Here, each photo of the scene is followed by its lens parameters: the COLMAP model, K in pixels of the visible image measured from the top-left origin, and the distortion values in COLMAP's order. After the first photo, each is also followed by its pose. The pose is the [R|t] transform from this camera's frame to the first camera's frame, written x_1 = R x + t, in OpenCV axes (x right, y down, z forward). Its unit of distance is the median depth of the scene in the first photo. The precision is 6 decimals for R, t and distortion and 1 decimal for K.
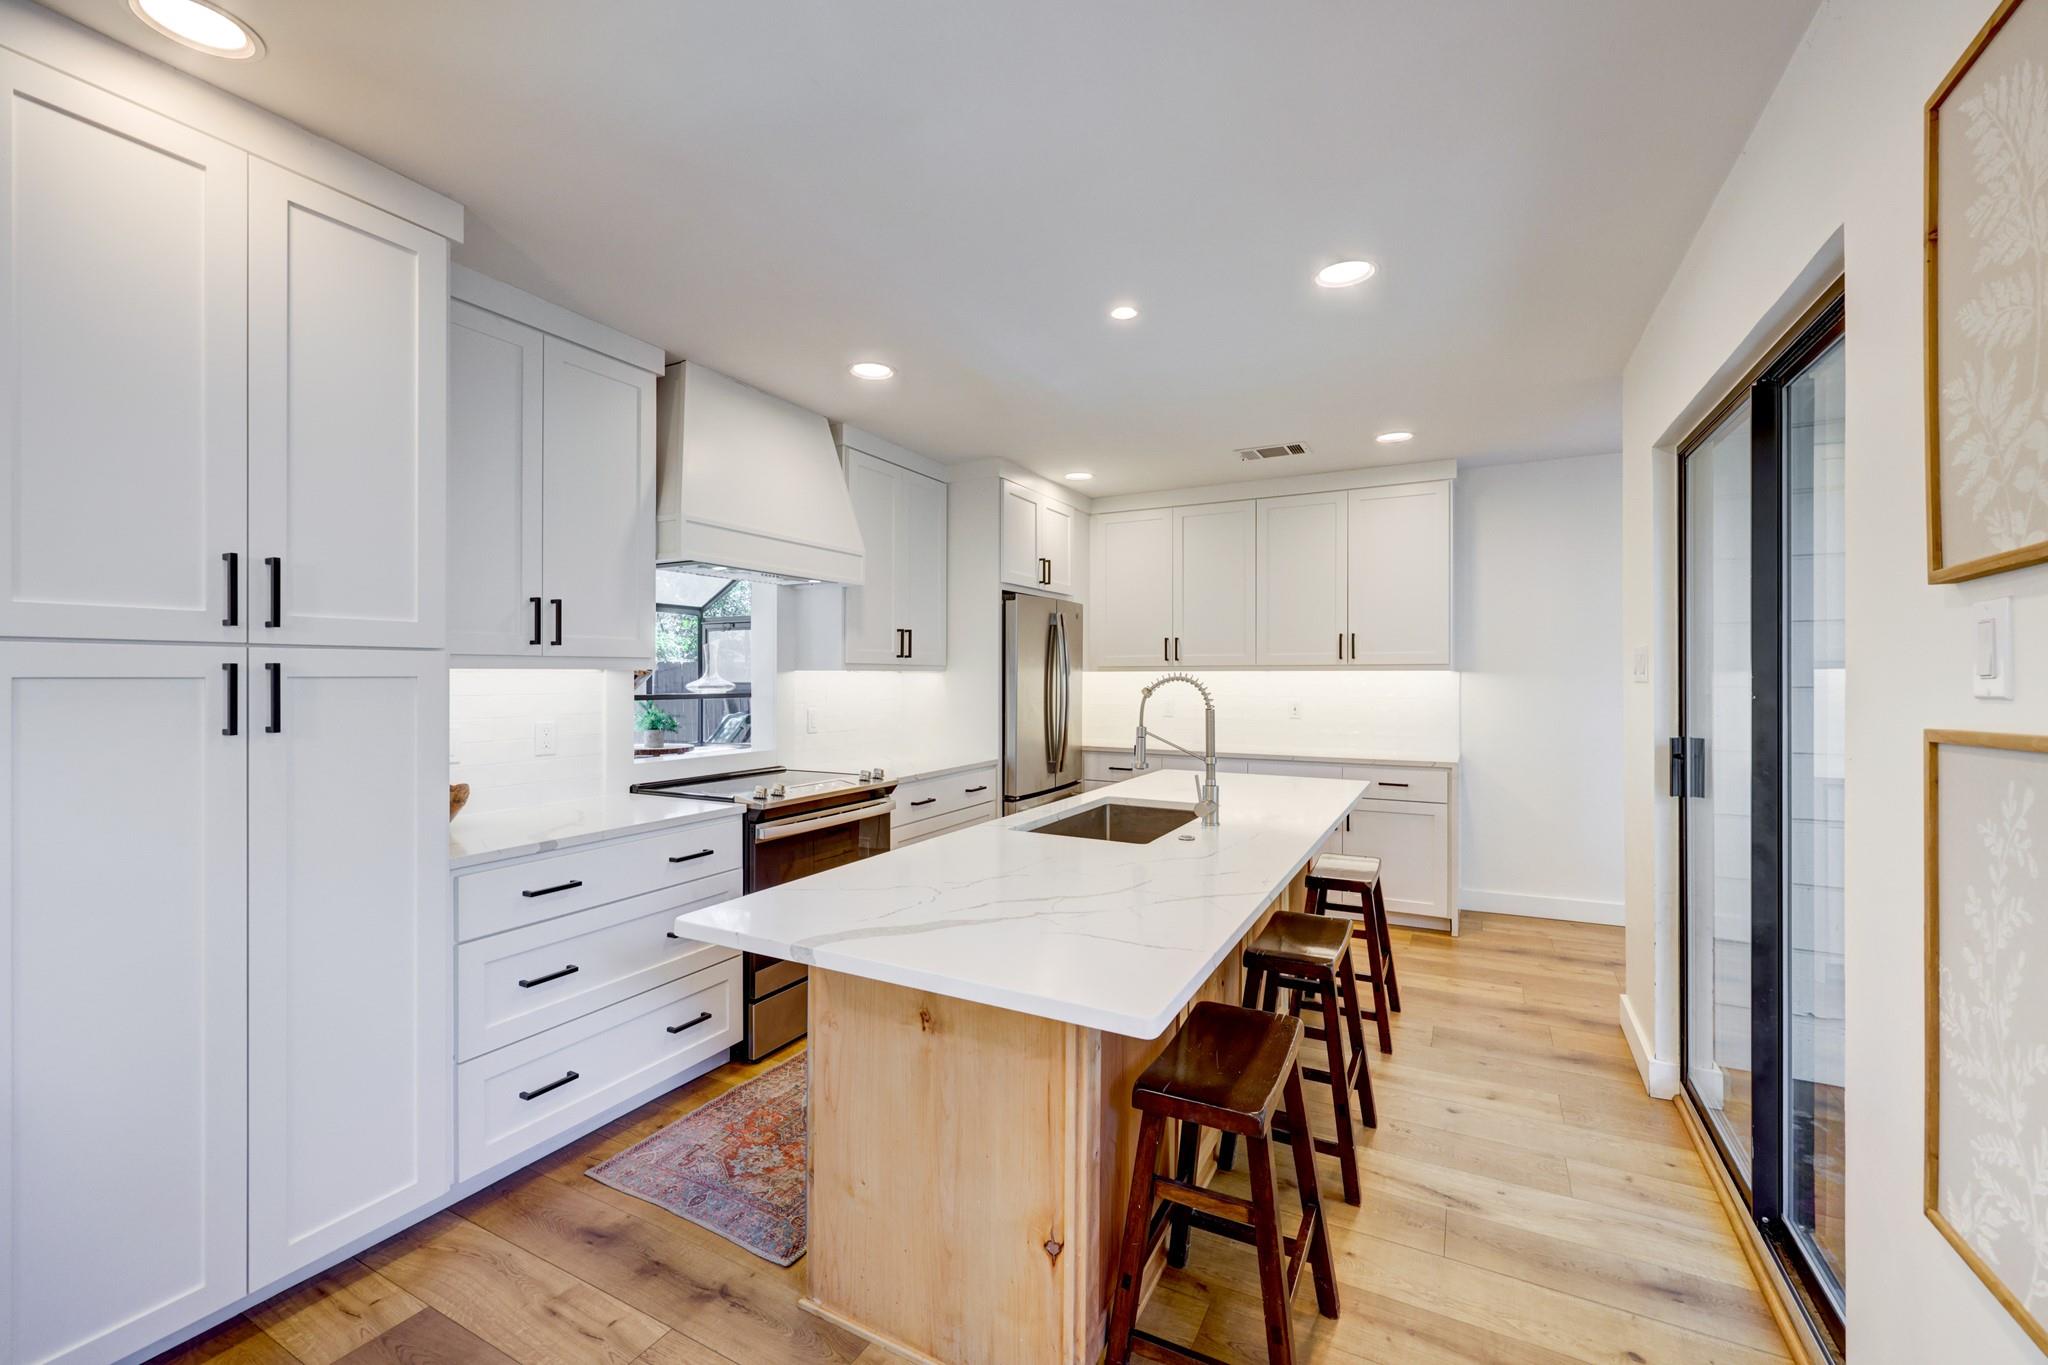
lens RADIAL K [[852.8, 0, 1024.0], [0, 852.8, 682.5], [0, 0, 1]] dist [0.000836, 0.000046]
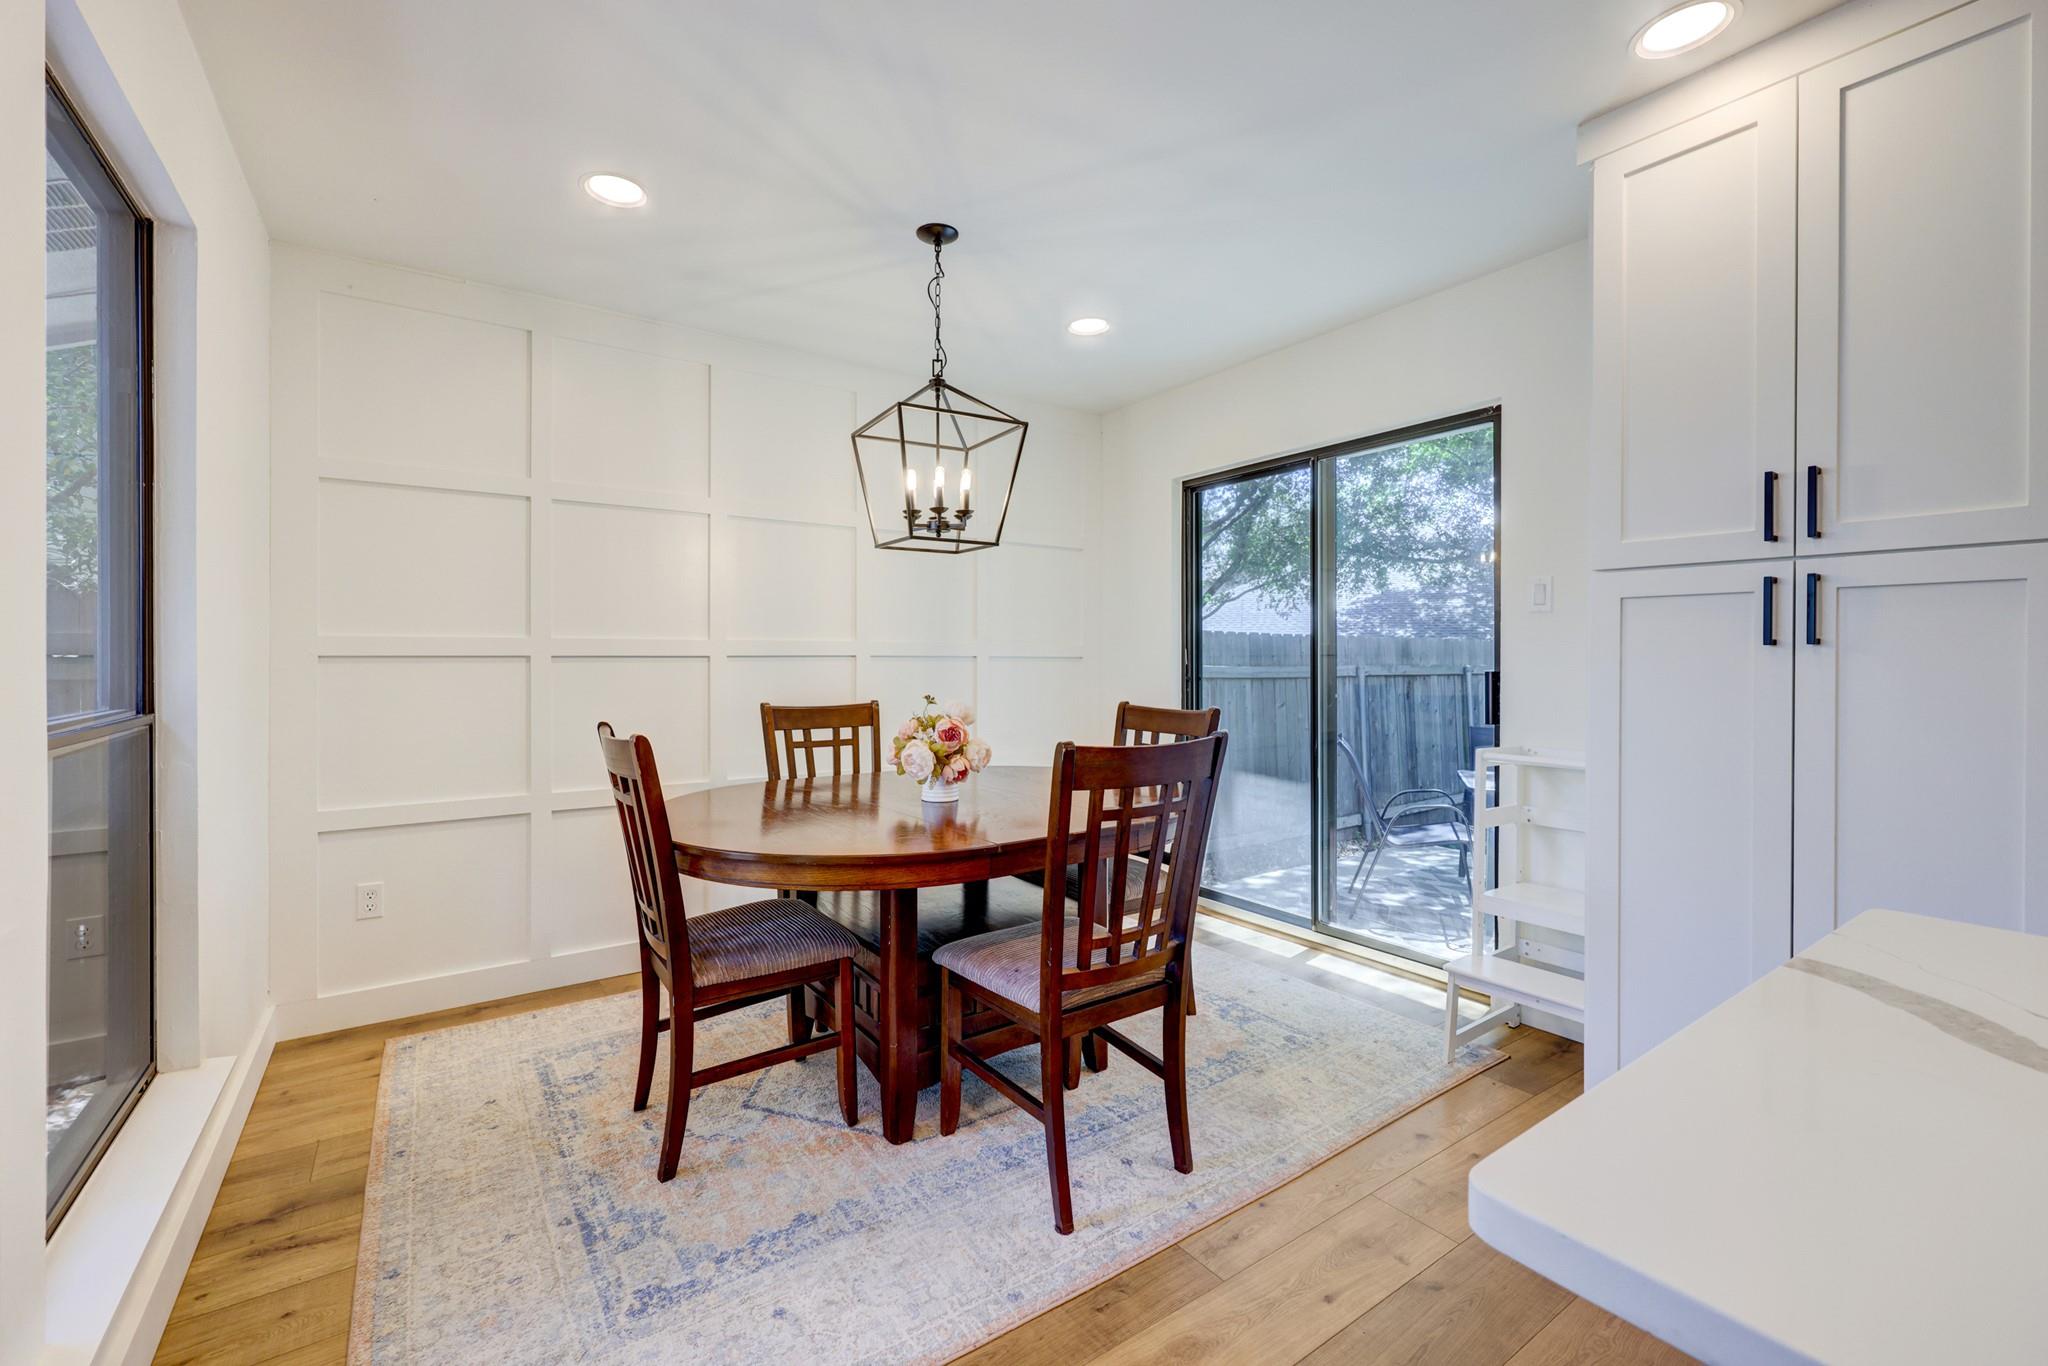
lens RADIAL K [[852.8, 0, 1024.0], [0, 852.8, 683.0], [0, 0, 1]] dist [0.000836, 0.000046]
pose [[-0.463504, 0.028799, -0.885627, 0.439956], [-0.000784, 0.999458, 0.032911, 0.073930], [0.886095, 0.015949, -0.463230, 0.656904]]
